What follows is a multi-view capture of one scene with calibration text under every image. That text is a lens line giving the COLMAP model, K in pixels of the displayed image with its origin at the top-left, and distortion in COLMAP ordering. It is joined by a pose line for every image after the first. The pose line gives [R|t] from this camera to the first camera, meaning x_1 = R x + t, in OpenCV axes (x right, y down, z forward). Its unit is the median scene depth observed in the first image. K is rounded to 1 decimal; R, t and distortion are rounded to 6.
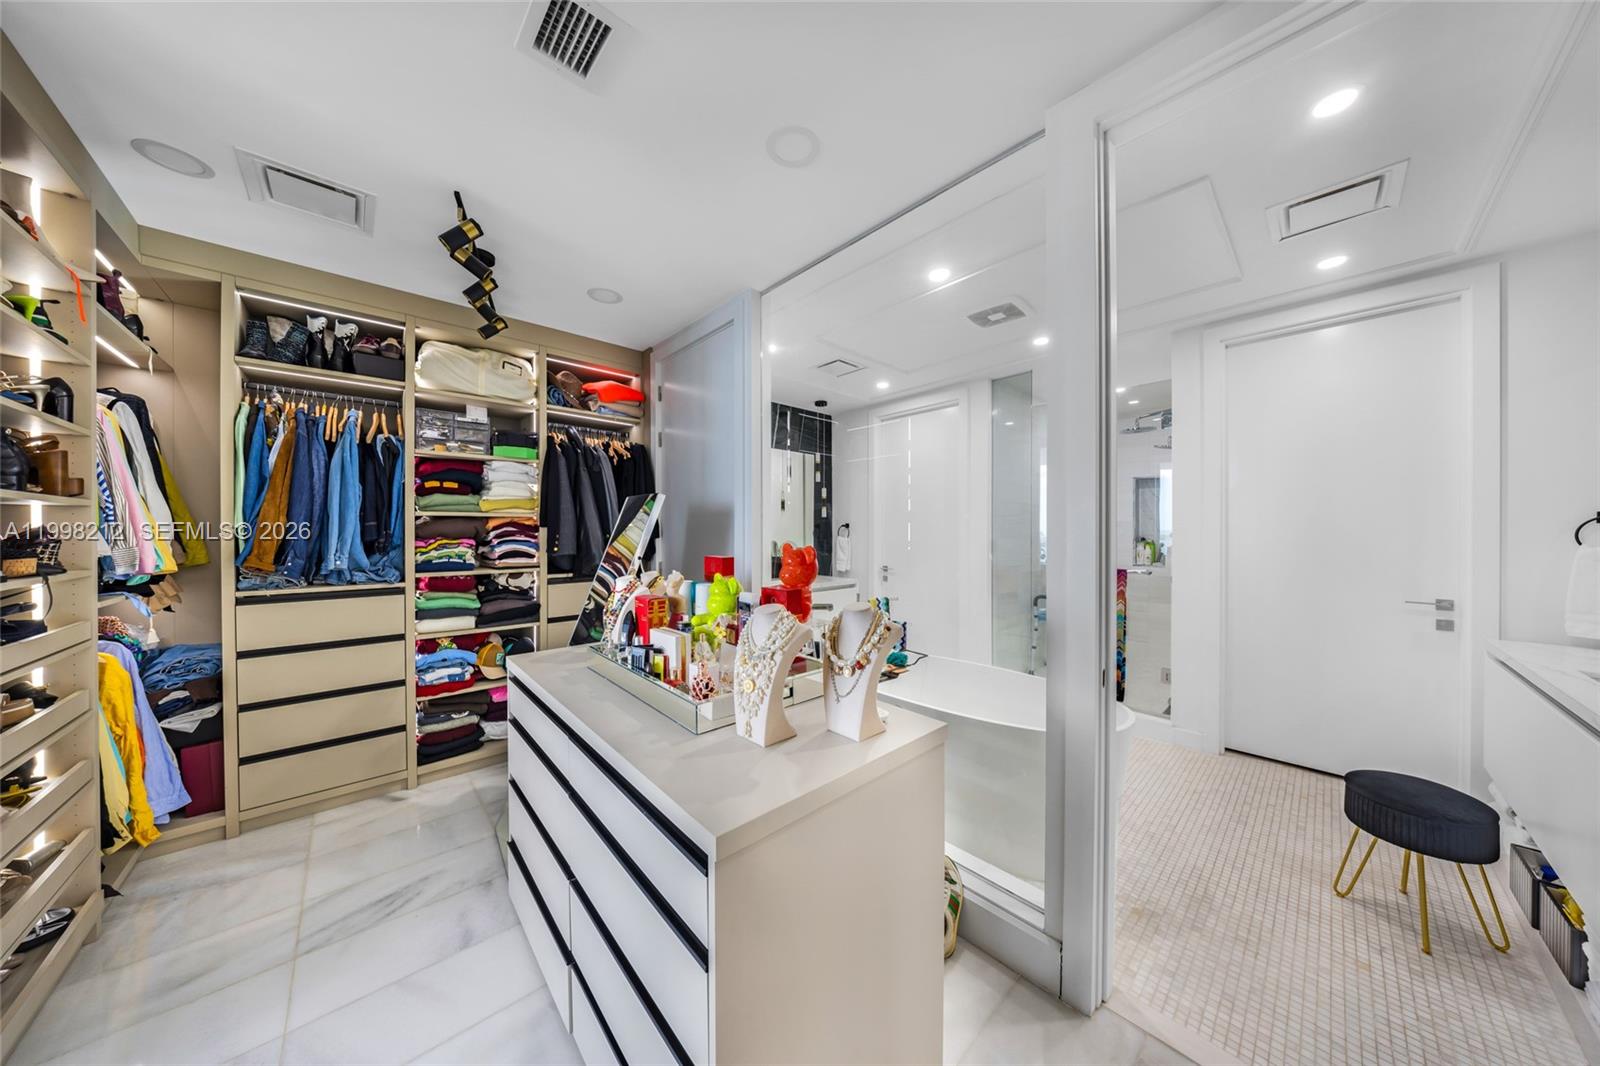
lens RADIAL K [[489.4, 0, 800.0], [0, 489.4, 533.0], [0, 0, 1]] dist [-0.000934, -0.000029]
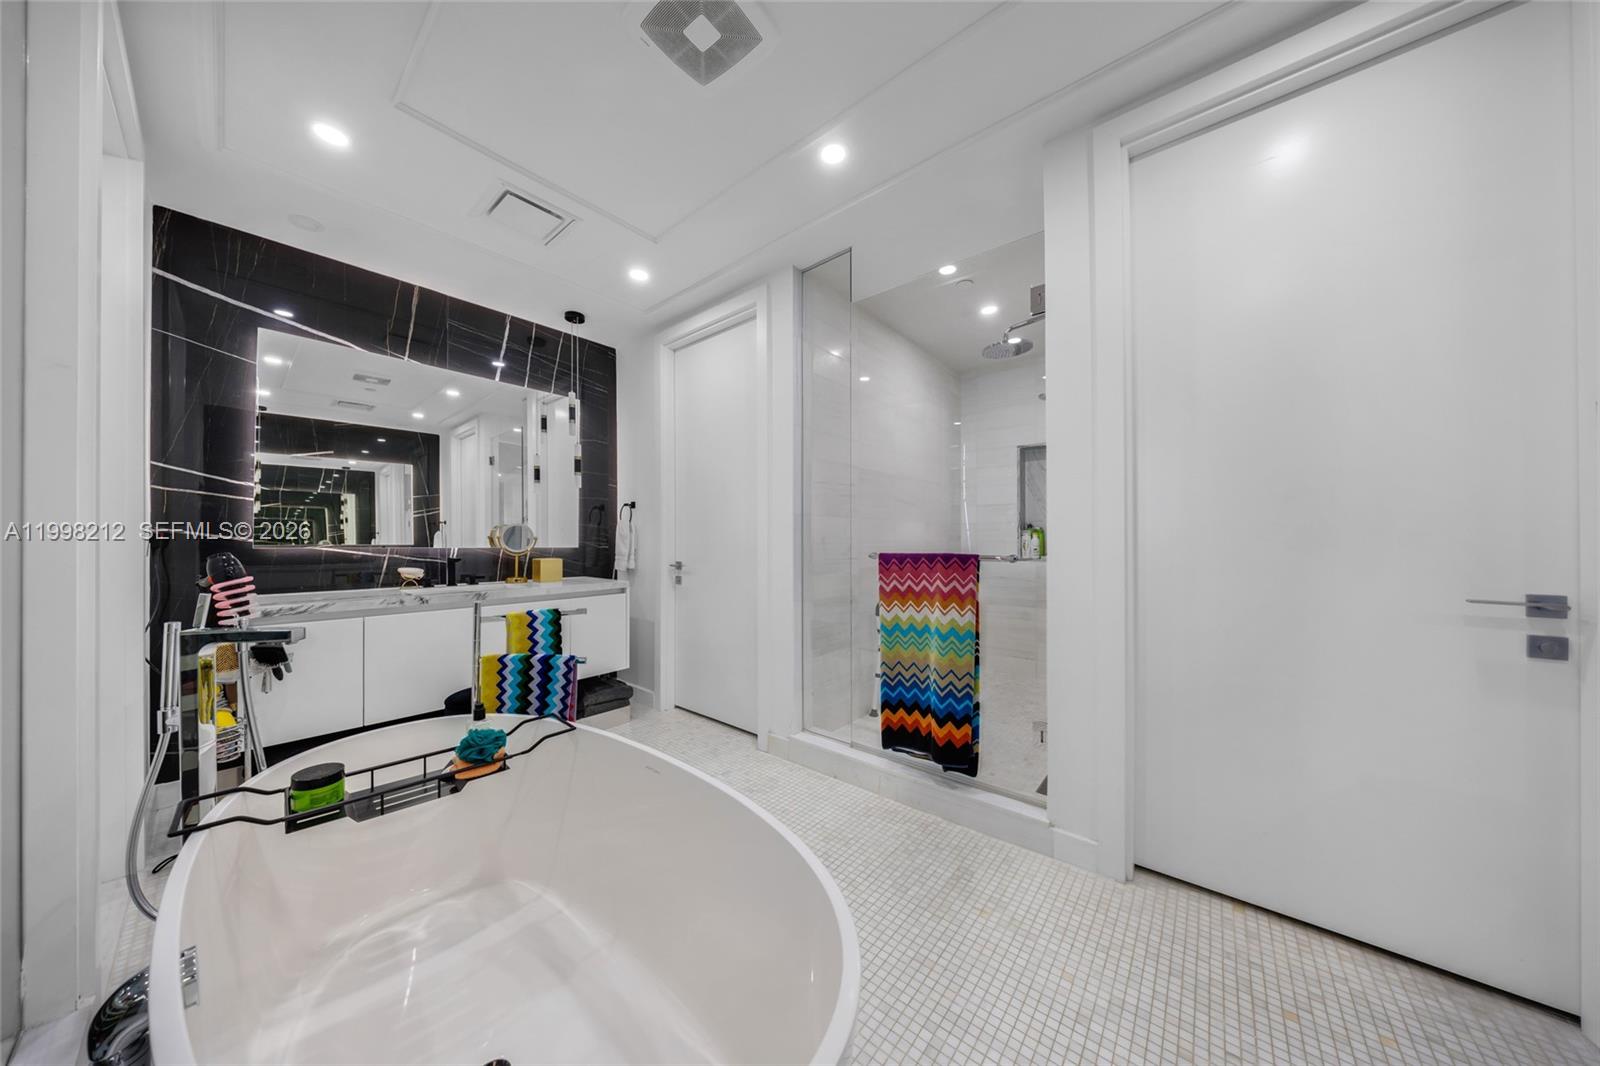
lens RADIAL K [[489.4, 0, 800.0], [0, 489.4, 533.0], [0, 0, 1]] dist [-0.000934, -0.000029]
pose [[0.991154, 0.001455, 0.132712, 0.299285], [0.001124, 0.999812, -0.019350, 0.047969], [-0.132716, 0.019328, 0.990966, 0.354054]]
